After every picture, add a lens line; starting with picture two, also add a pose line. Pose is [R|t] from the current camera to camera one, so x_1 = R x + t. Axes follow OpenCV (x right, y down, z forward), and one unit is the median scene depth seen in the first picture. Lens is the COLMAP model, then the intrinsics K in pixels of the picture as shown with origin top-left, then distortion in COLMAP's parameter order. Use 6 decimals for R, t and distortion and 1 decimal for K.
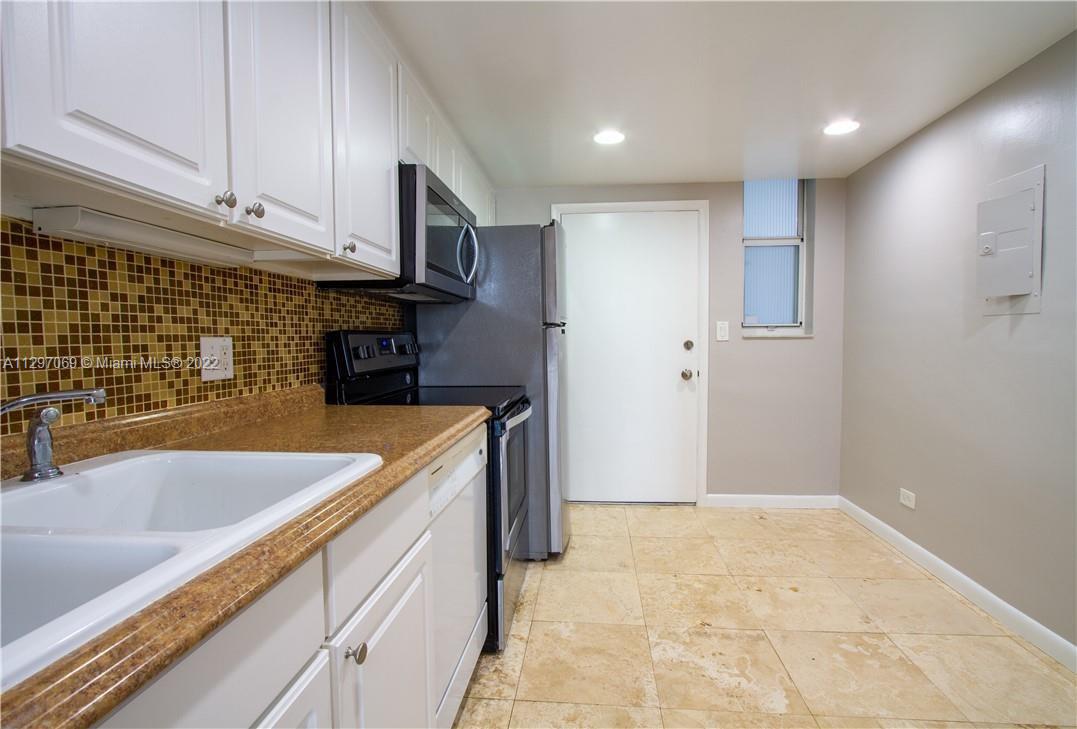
lens RADIAL K [[499.9, 0, 549.1], [0, 499.9, 362.3], [0, 0, 1]] dist [-0.025766, 0.005705]
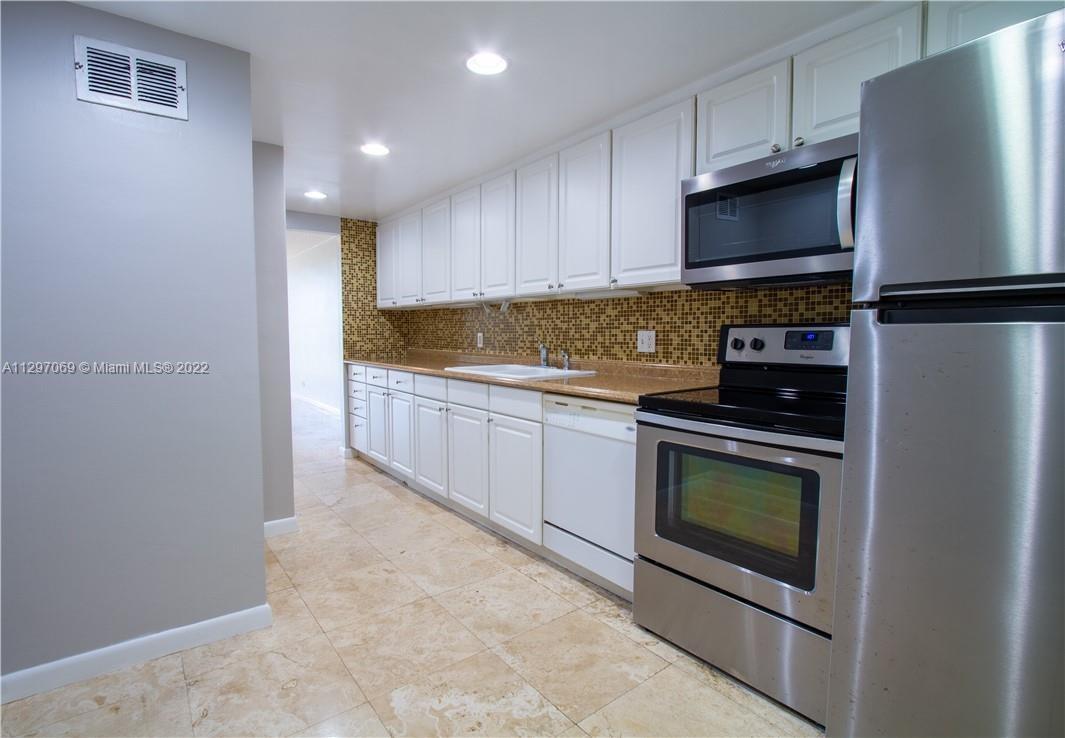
lens RADIAL K [[504.6, 0, 504.4], [0, 504.6, 369.1], [0, 0, 1]] dist [-0.020375, 0.003069]
pose [[-0.752990, 0.050997, -0.656053, 0.869250], [-0.028957, 0.993459, 0.110460, -0.082690], [0.657395, 0.102173, -0.746588, 1.696557]]
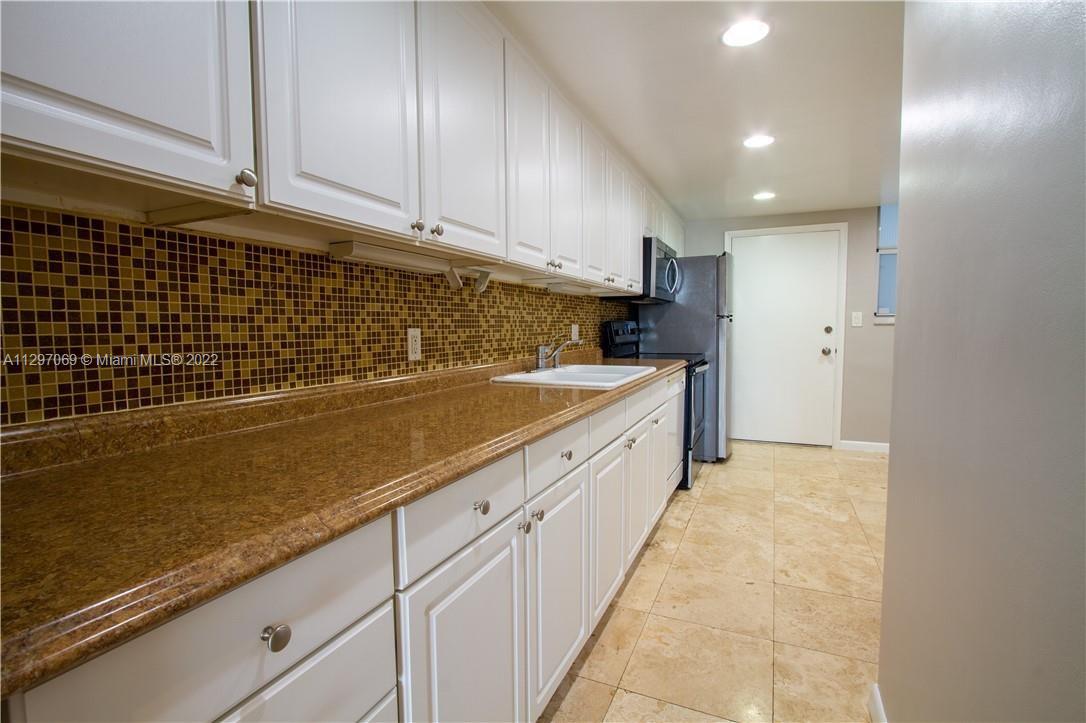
lens RADIAL K [[504.1, 0, 540.6], [0, 504.1, 365.4], [0, 0, 1]] dist [-0.025766, 0.005705]
pose [[0.940652, 0.025732, -0.338396, 0.007944], [-0.014428, 0.999252, 0.035879, 0.049102], [0.339066, -0.028868, 0.940320, -1.085232]]
